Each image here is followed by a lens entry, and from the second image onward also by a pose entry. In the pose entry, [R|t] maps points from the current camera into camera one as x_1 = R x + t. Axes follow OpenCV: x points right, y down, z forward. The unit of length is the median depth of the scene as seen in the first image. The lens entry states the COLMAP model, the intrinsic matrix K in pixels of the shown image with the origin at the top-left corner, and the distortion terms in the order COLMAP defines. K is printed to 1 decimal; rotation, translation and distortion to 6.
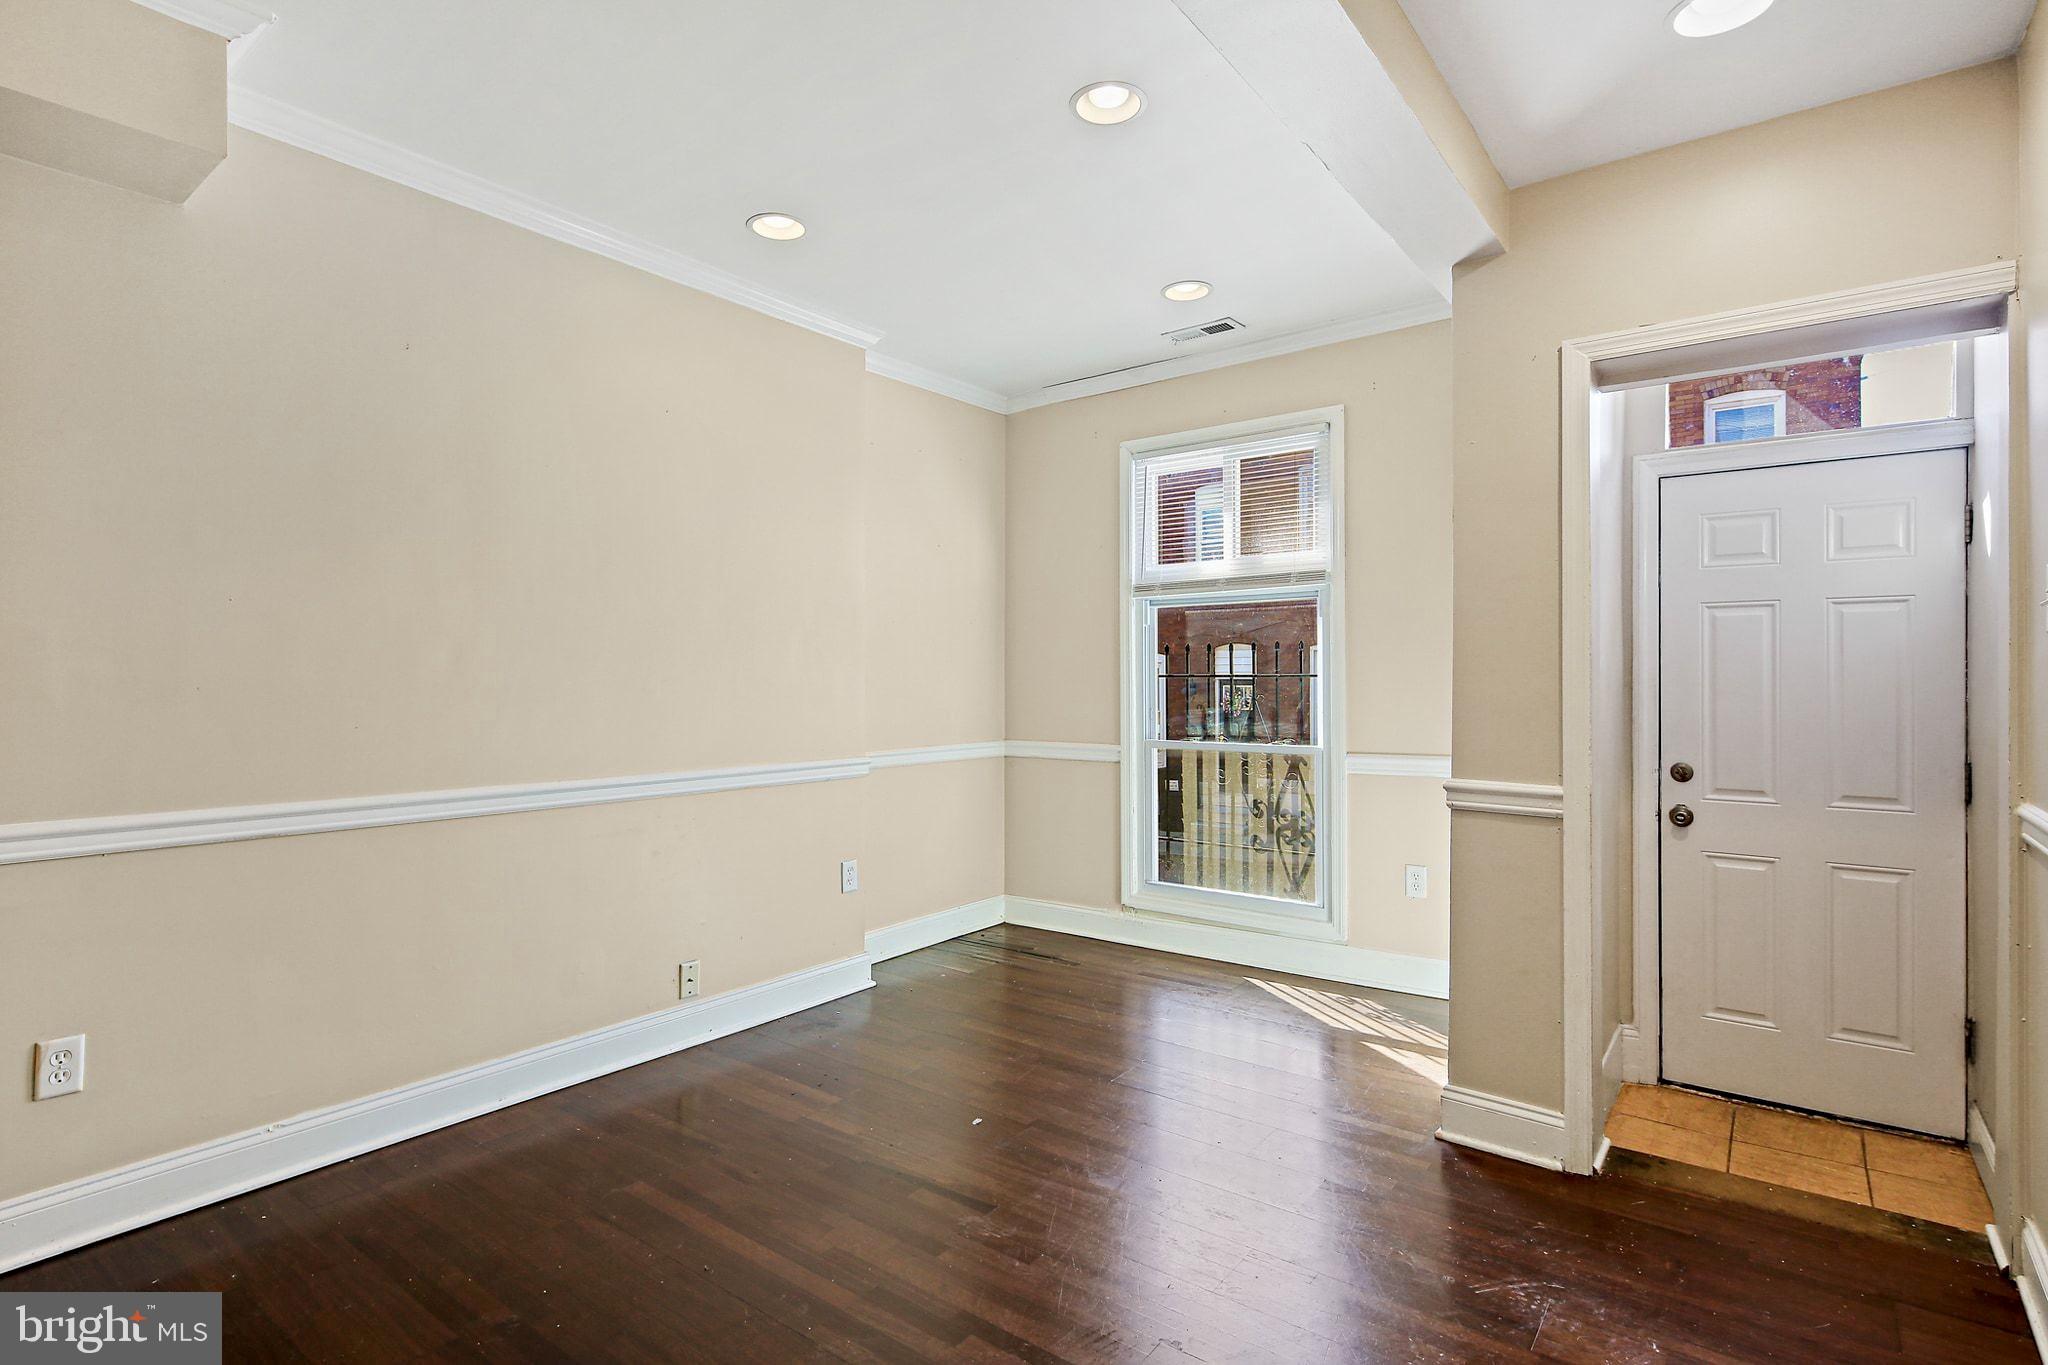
lens RADIAL K [[974.3, 0, 1024.0], [0, 974.3, 682.5], [0, 0, 1]] dist [0.000418, 0.000144]
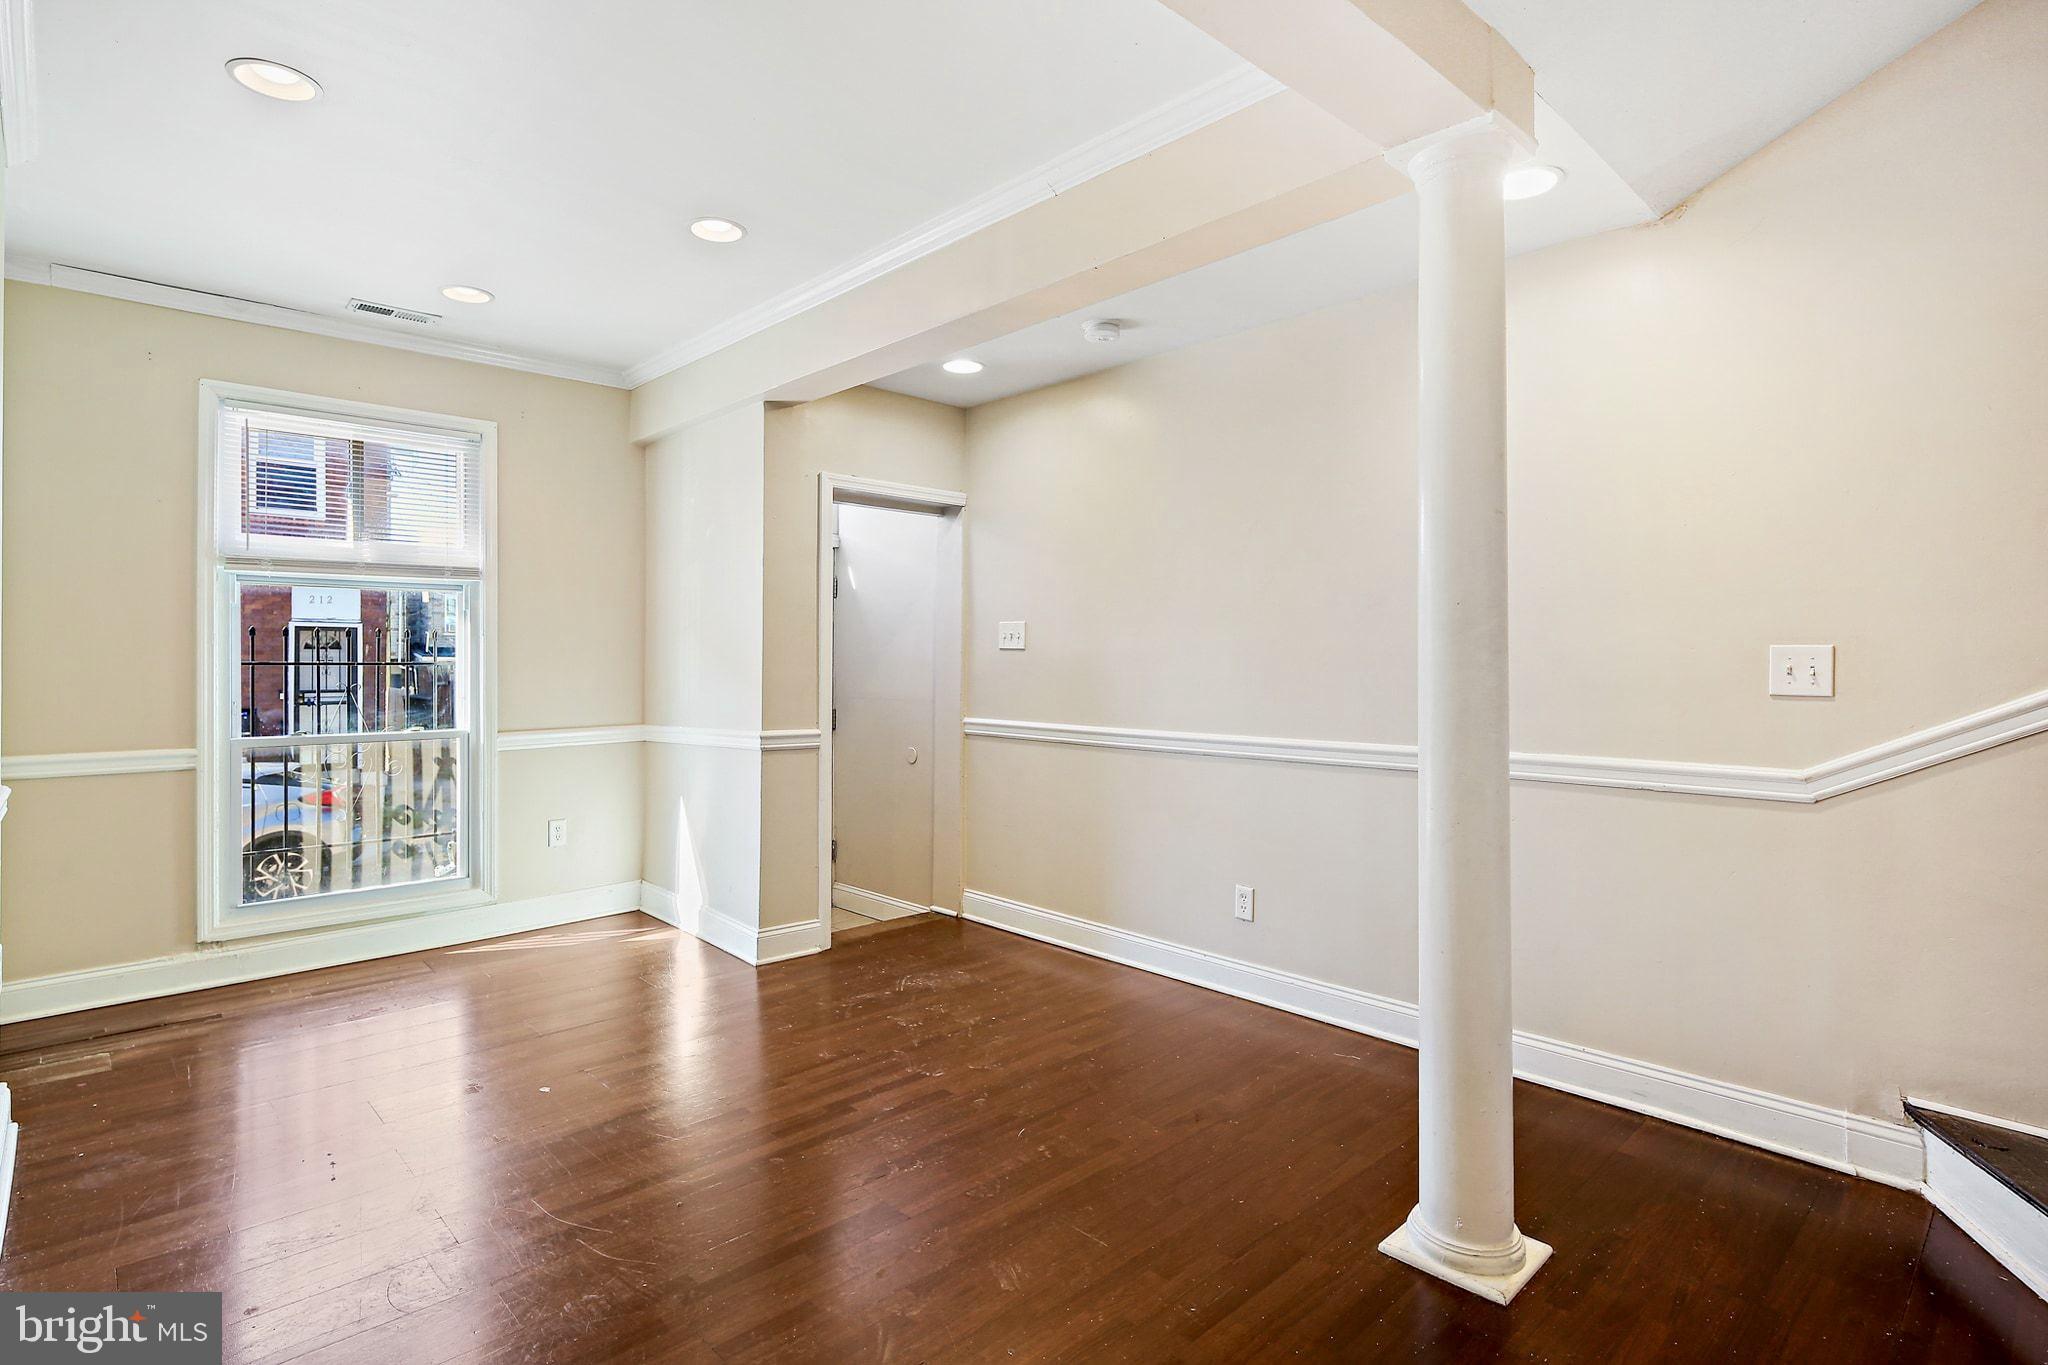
lens RADIAL K [[1012.8, 0, 967.3], [0, 1012.8, 659.1], [0, 0, 1]] dist [0.000435, 0.000073]
pose [[0.211396, 0.005510, 0.977385, -0.616215], [0.003048, 0.999976, -0.006296, -0.002854], [-0.977396, 0.004310, 0.211374, 0.195910]]
